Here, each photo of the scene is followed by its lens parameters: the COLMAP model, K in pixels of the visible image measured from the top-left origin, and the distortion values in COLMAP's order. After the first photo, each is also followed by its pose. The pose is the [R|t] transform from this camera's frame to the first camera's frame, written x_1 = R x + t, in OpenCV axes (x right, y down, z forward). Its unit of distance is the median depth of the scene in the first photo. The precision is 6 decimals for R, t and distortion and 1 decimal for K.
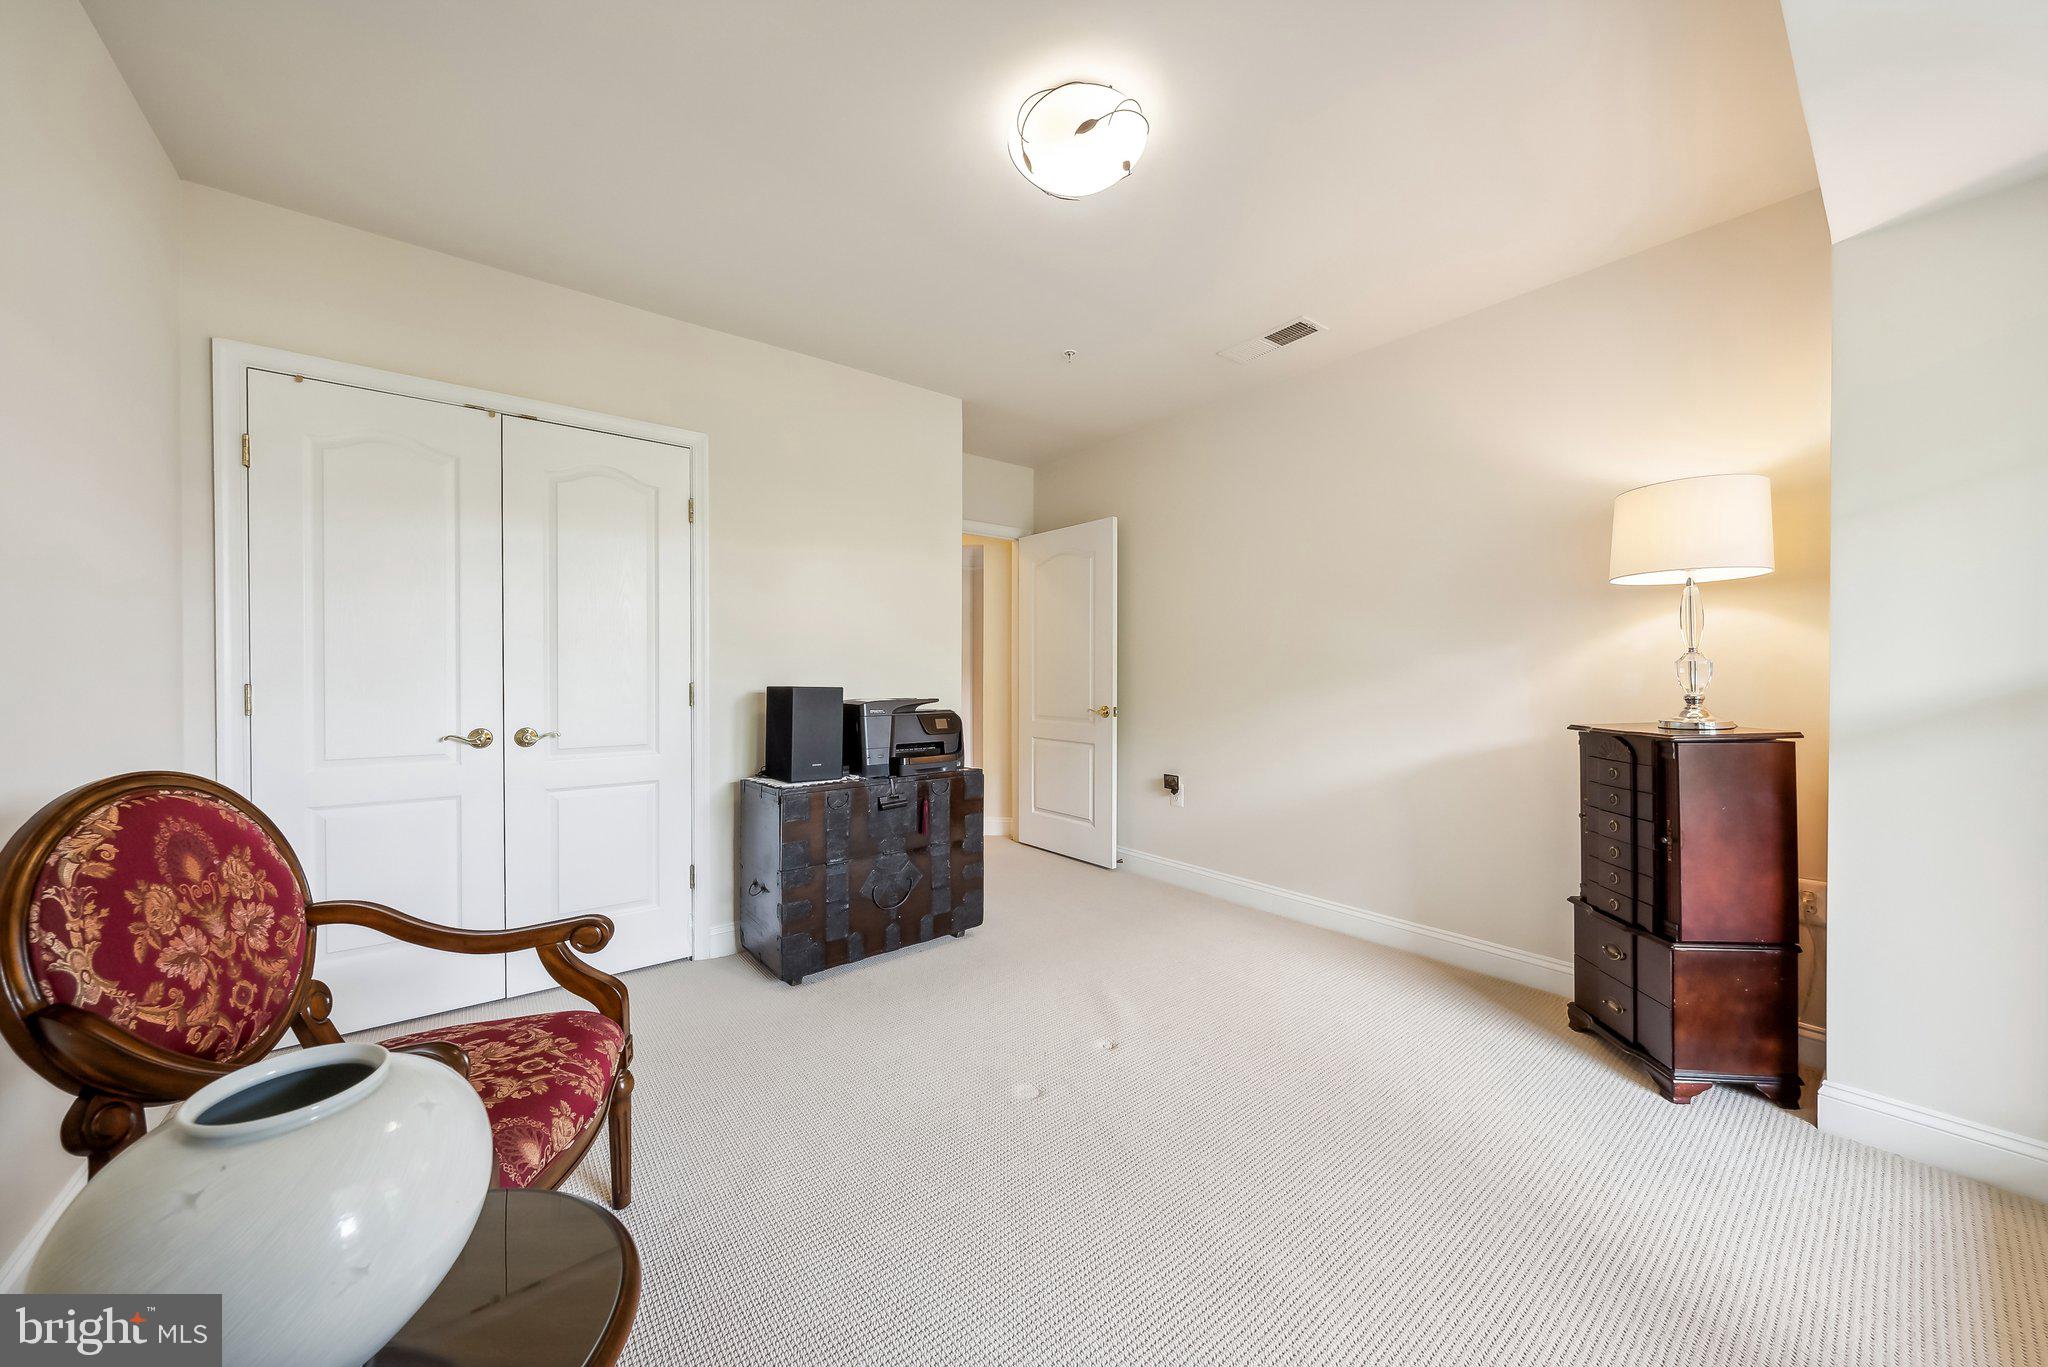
lens RADIAL K [[711.4, 0, 1021.6], [0, 711.4, 678.9], [0, 0, 1]] dist [-0.000672, -0.000001]
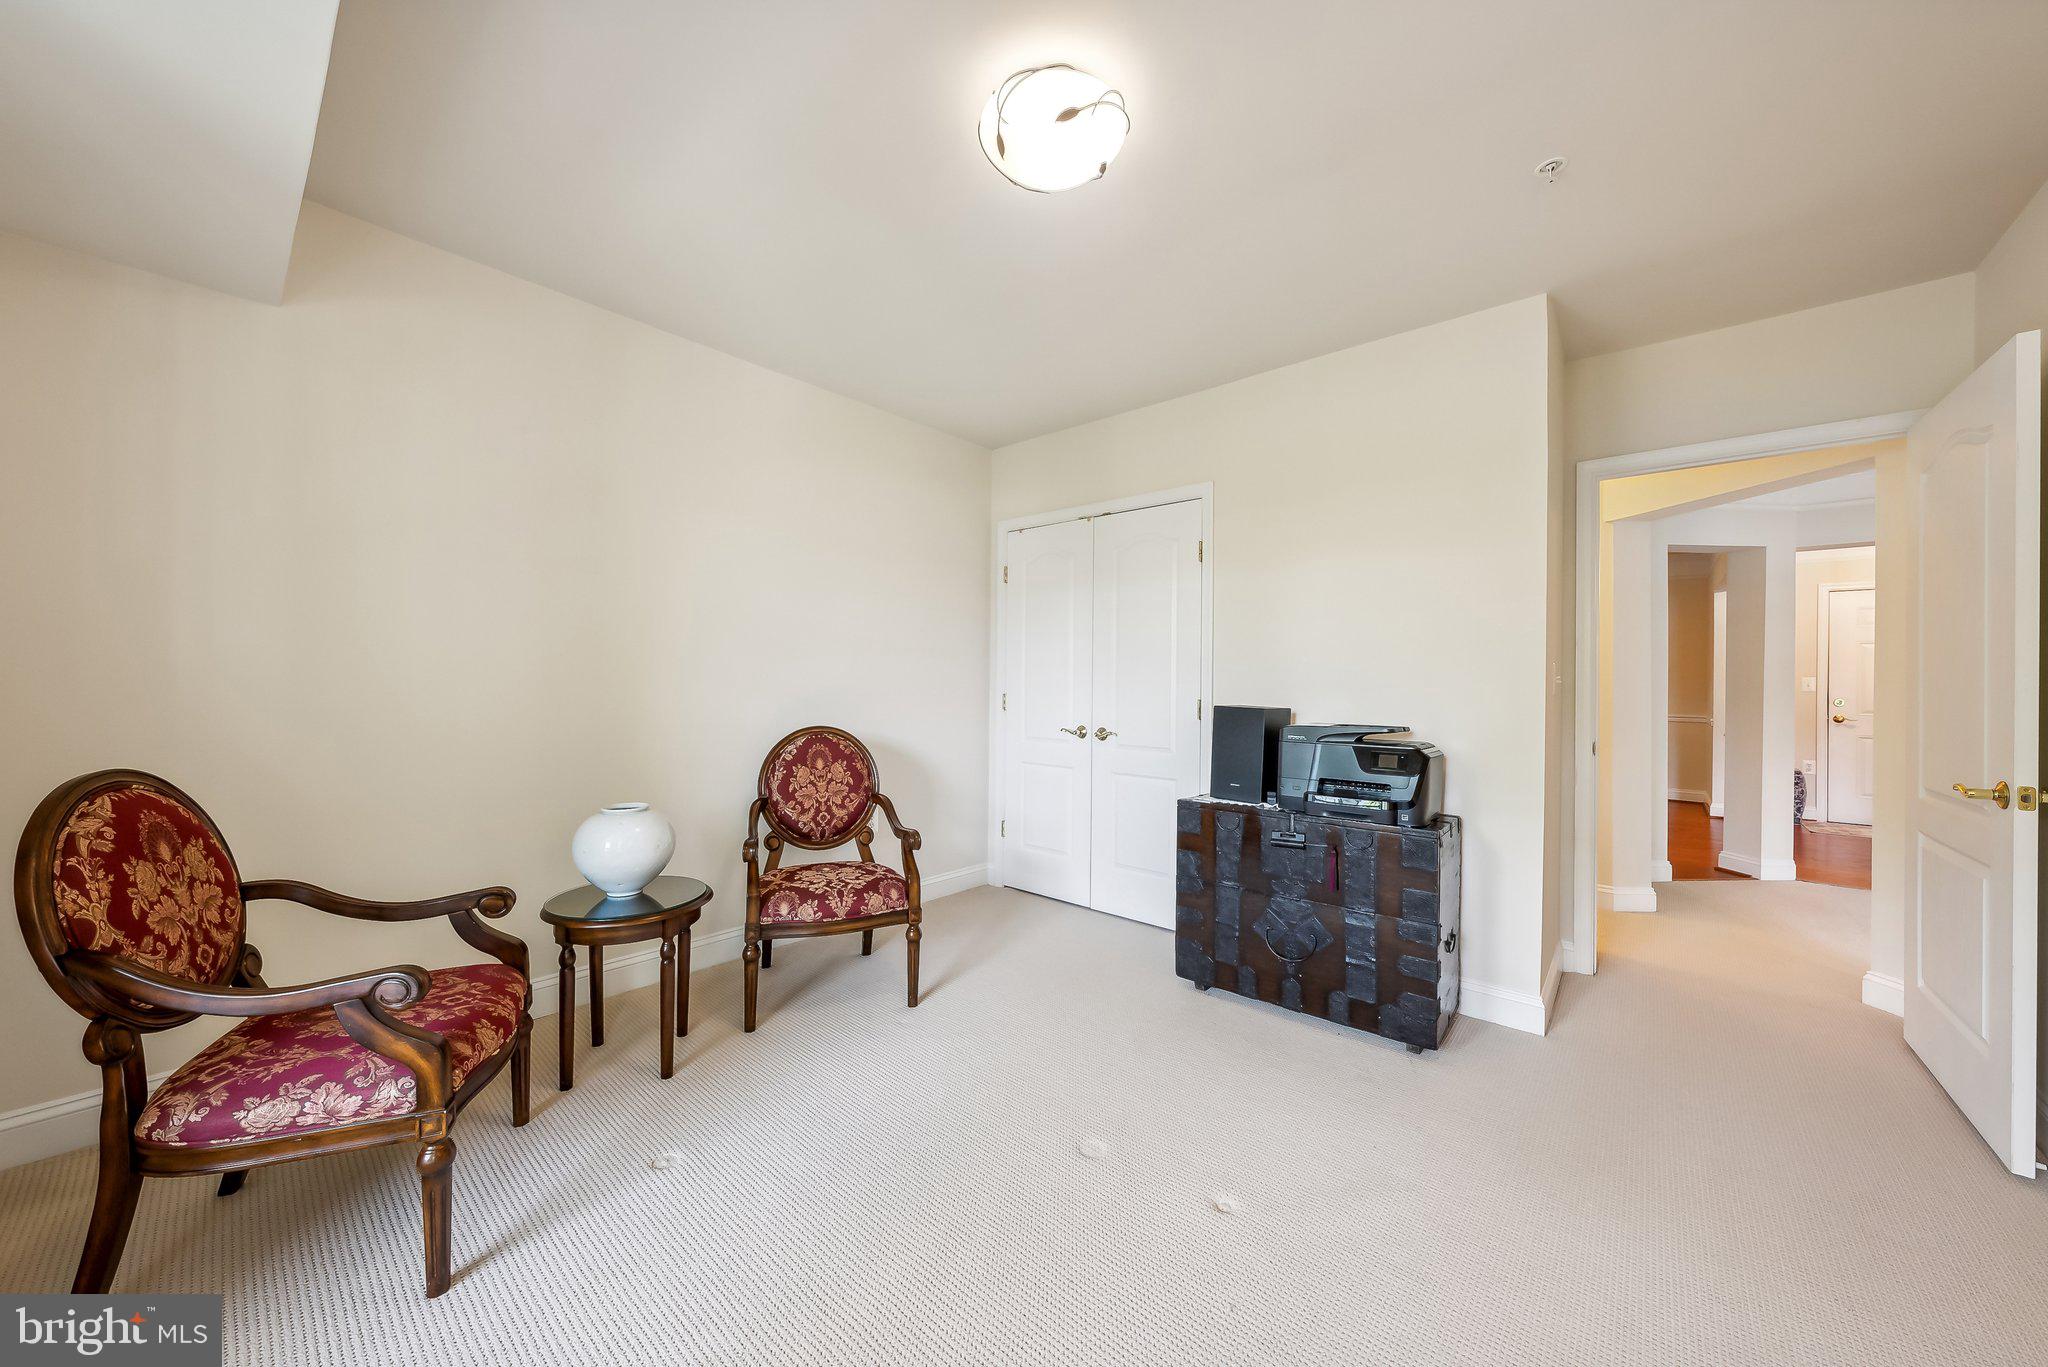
lens RADIAL K [[711.4, 0, 1021.6], [0, 711.4, 678.9], [0, 0, 1]] dist [-0.000672, -0.000001]
pose [[0.189158, -0.003732, -0.981939, 0.697615], [-0.016844, 0.999833, -0.007044, -0.017599], [0.981802, 0.017872, 0.189064, 0.561085]]
